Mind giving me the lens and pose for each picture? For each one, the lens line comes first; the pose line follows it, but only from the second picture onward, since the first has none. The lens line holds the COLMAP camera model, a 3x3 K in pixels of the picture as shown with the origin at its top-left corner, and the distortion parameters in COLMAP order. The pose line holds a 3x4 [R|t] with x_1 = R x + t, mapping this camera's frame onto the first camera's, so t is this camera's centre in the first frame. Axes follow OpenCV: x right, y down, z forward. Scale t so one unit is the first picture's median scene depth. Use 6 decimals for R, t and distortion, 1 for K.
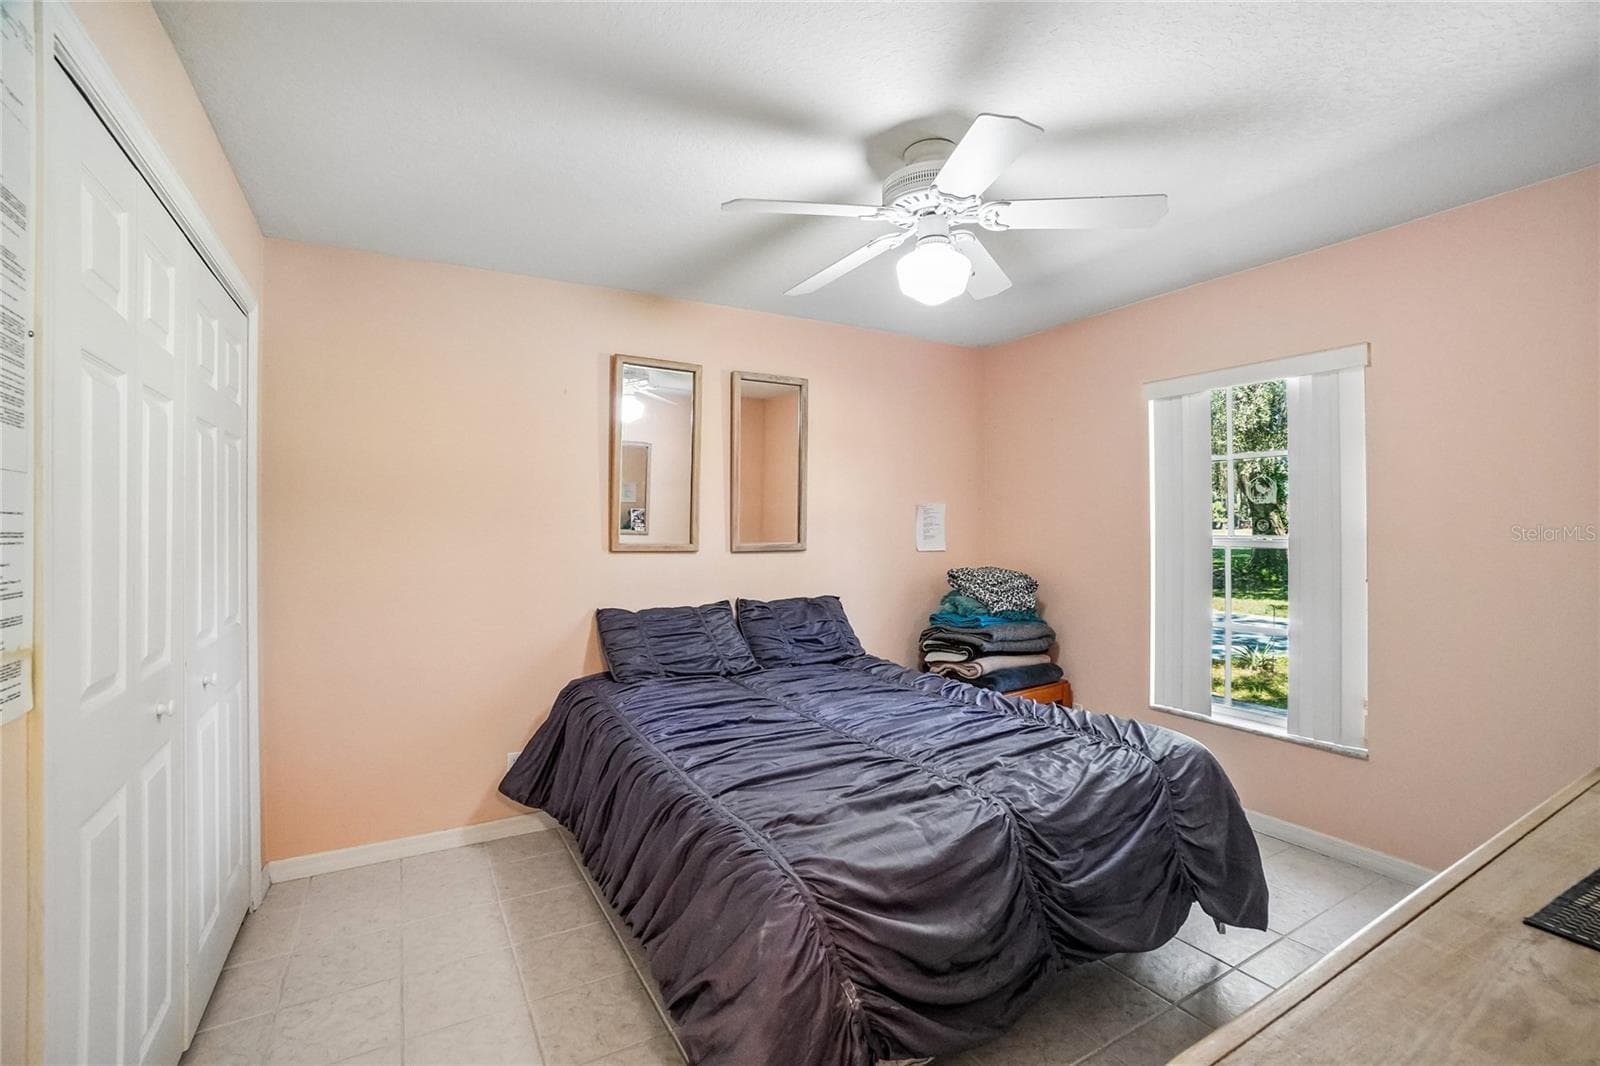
lens RADIAL K [[688.1, 0, 835.0], [0, 688.1, 527.1], [0, 0, 1]] dist [0.000079, 0.000049]
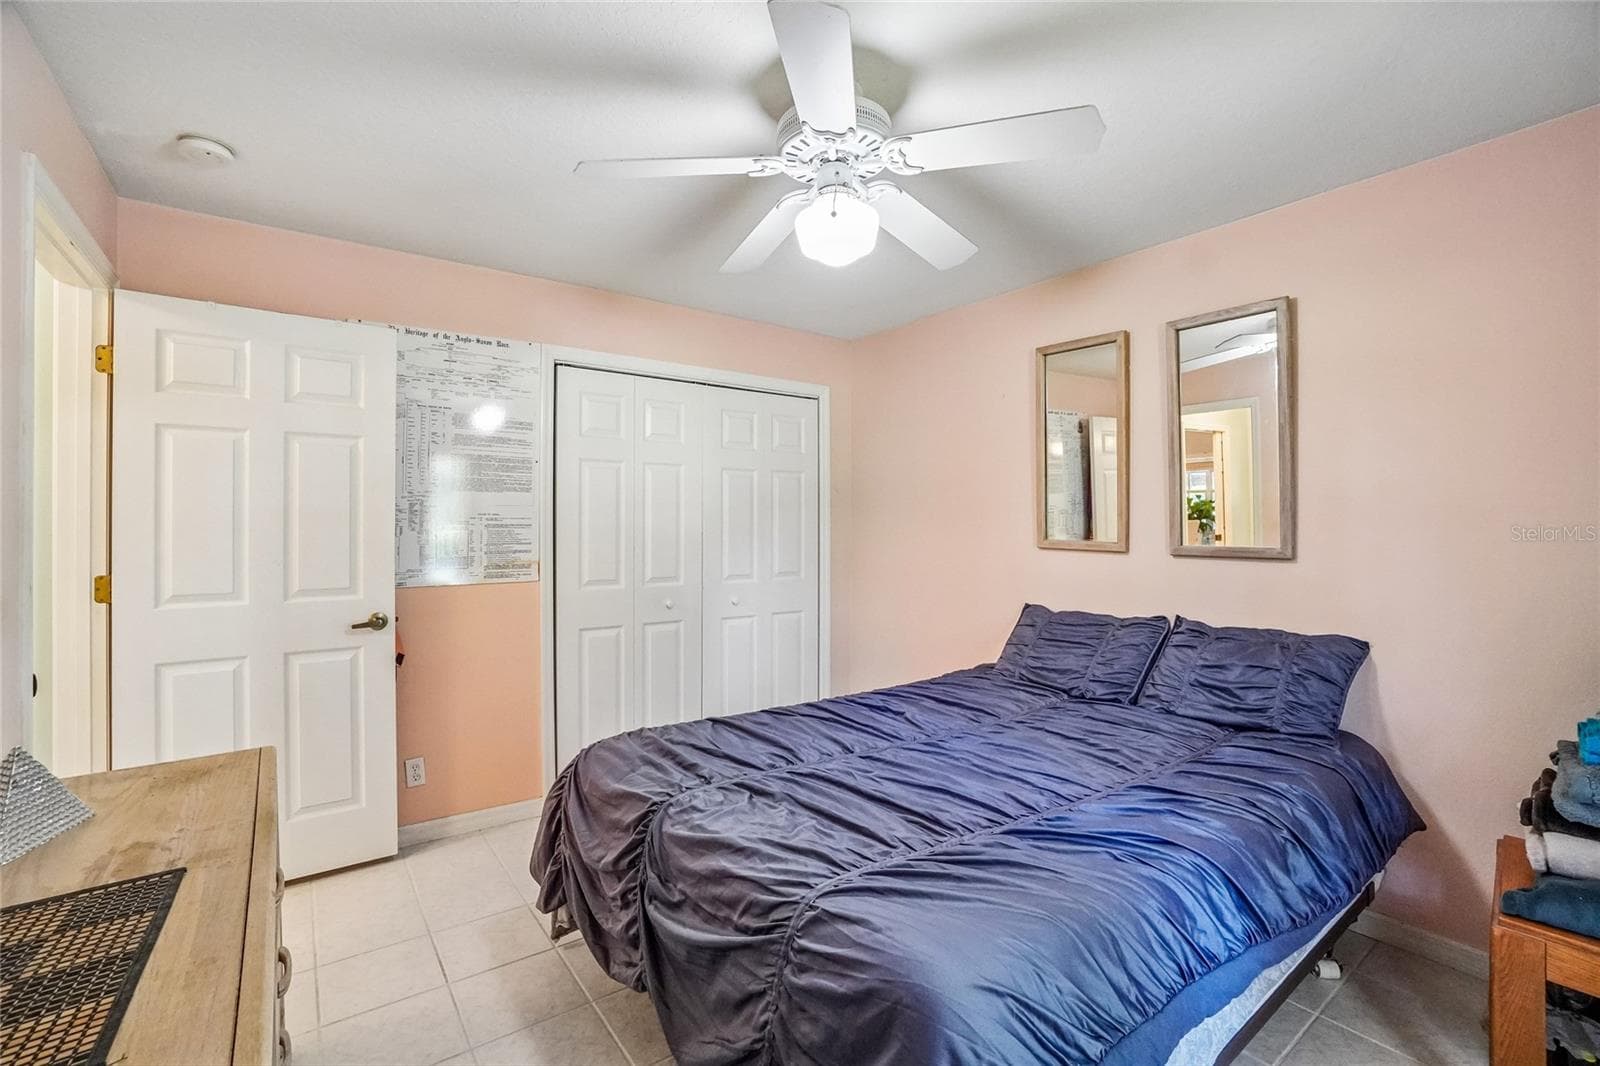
lens RADIAL K [[699.0, 0, 797.1], [0, 699.0, 525.4], [0, 0, 1]] dist [-0.060235, 0.018268]
pose [[0.090924, -0.004626, -0.995847, 0.941632], [0.000899, 0.999989, -0.004564, 0.009795], [0.995857, -0.000480, 0.090927, 0.817984]]
